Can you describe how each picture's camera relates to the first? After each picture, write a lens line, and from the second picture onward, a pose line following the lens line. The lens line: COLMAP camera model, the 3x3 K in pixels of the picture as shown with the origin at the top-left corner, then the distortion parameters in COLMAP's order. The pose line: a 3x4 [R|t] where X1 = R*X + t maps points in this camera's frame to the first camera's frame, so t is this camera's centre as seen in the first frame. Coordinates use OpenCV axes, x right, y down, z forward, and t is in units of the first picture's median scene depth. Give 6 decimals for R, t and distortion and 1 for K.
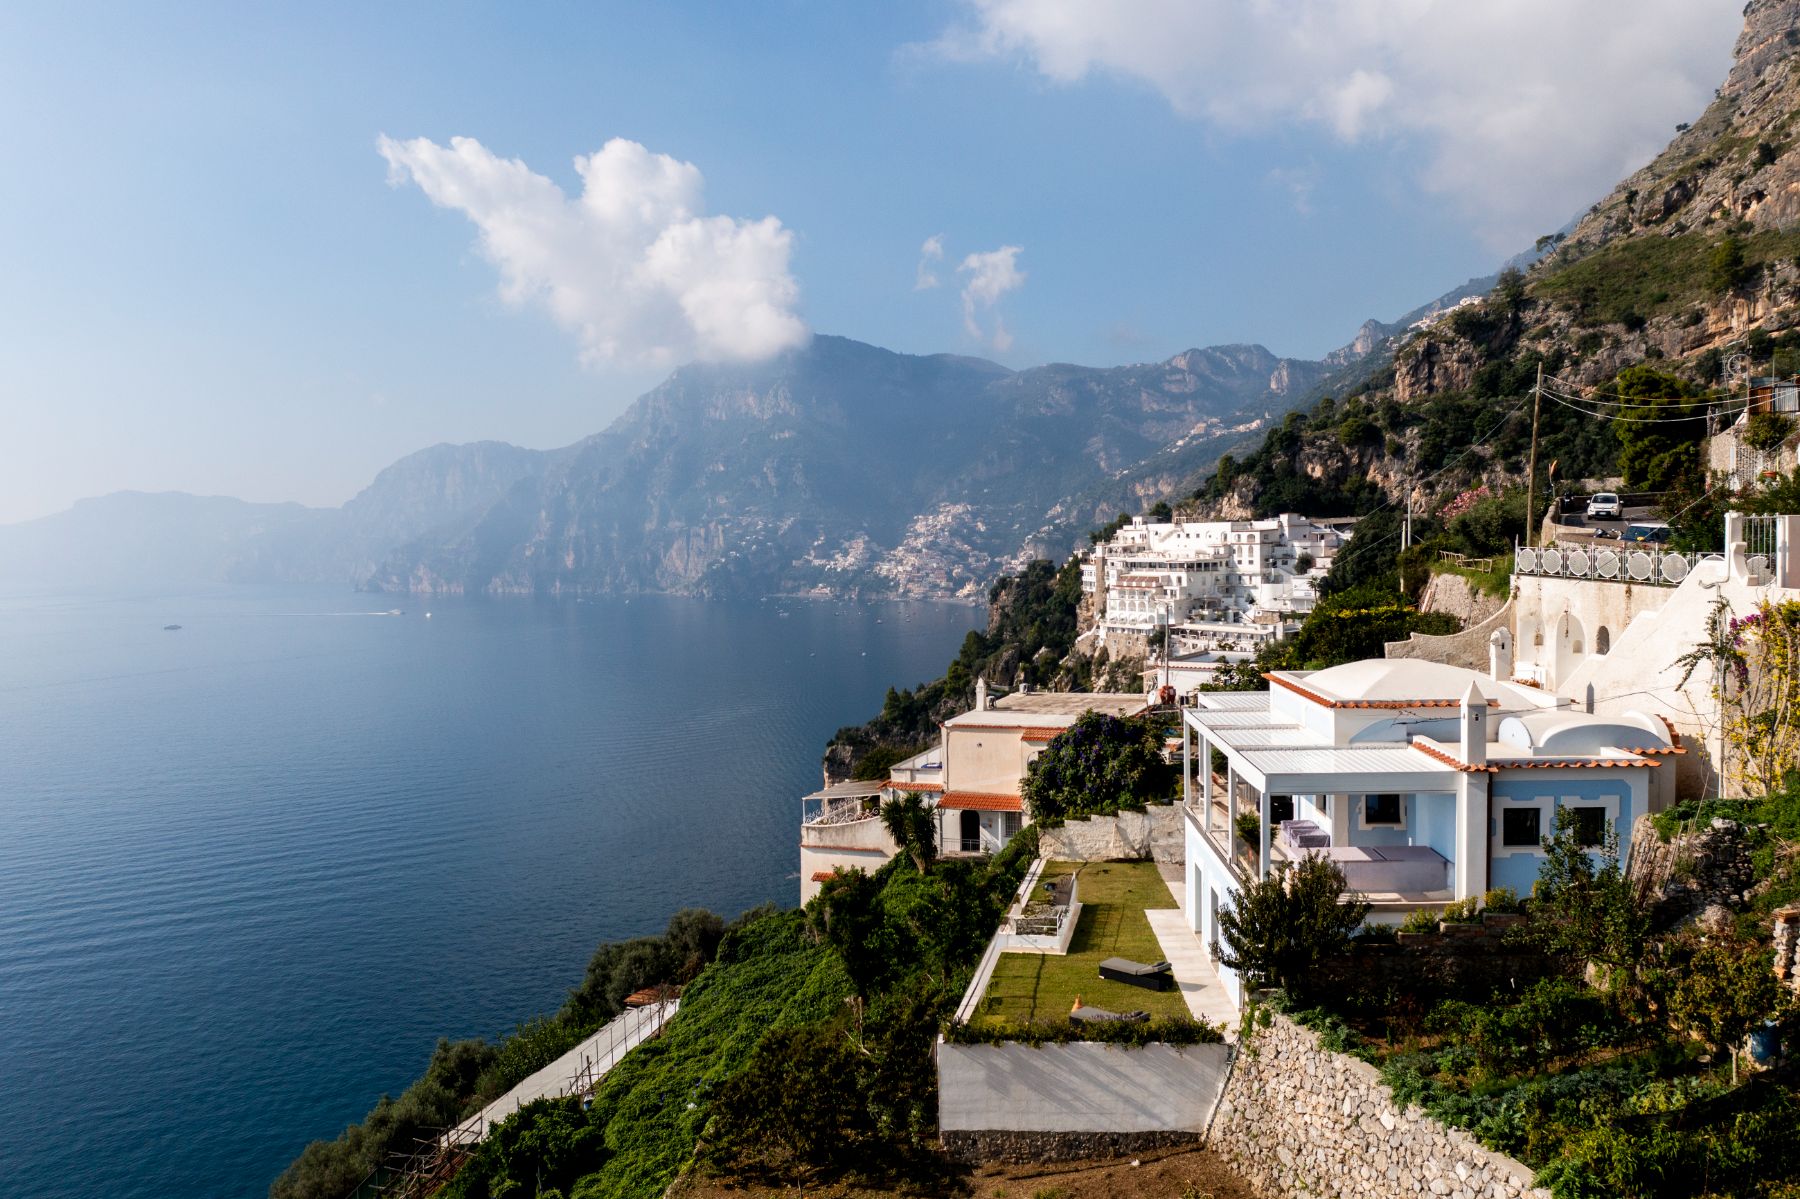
lens RADIAL K [[1429.5, 0, 900.0], [0, 1429.5, 599.5], [0, 0, 1]] dist [-0.021335, -0.004010]
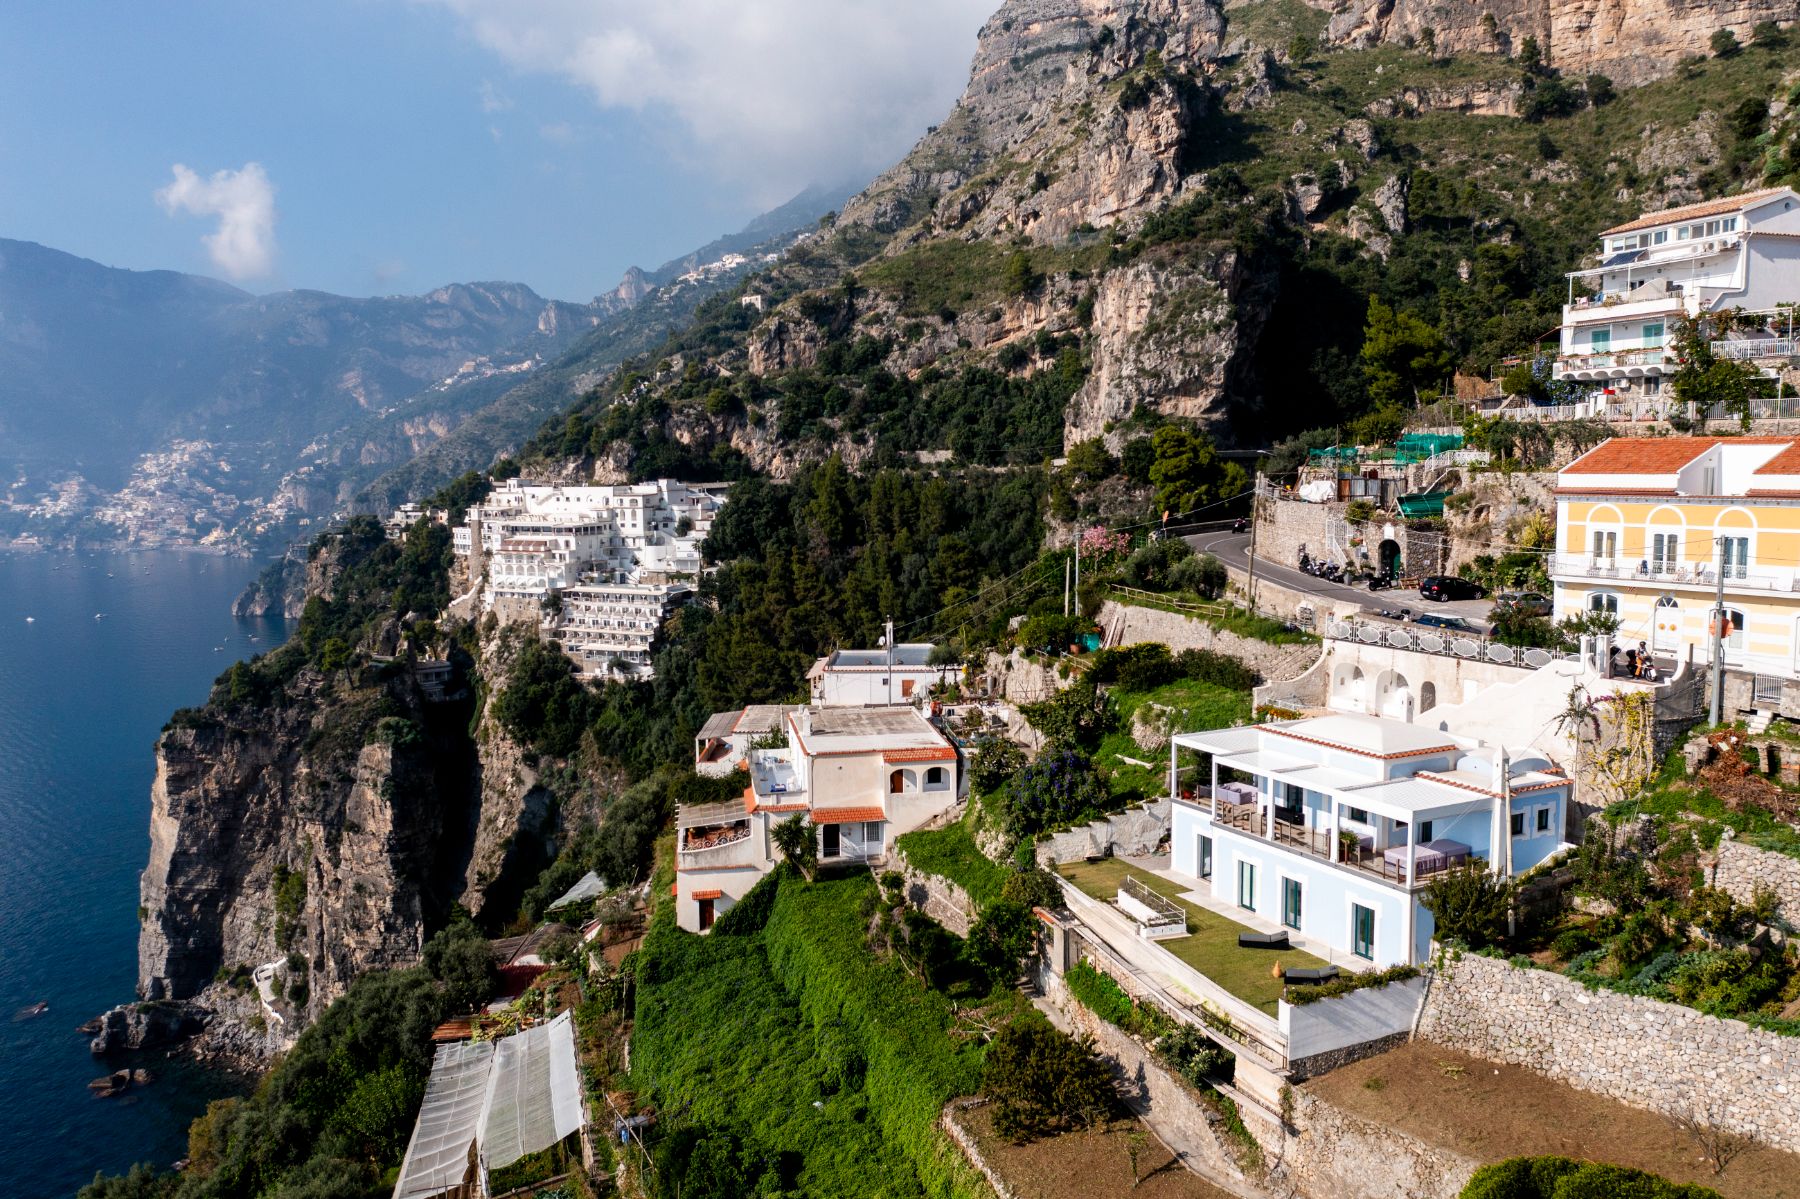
lens RADIAL K [[1429.5, 0, 900.0], [0, 1429.5, 599.5], [0, 0, 1]] dist [-0.021335, -0.004010]
pose [[0.869238, -0.043036, 0.492517, -0.103275], [0.020353, 0.998475, 0.051326, -0.021340], [-0.493975, -0.034591, 0.868788, -0.013093]]
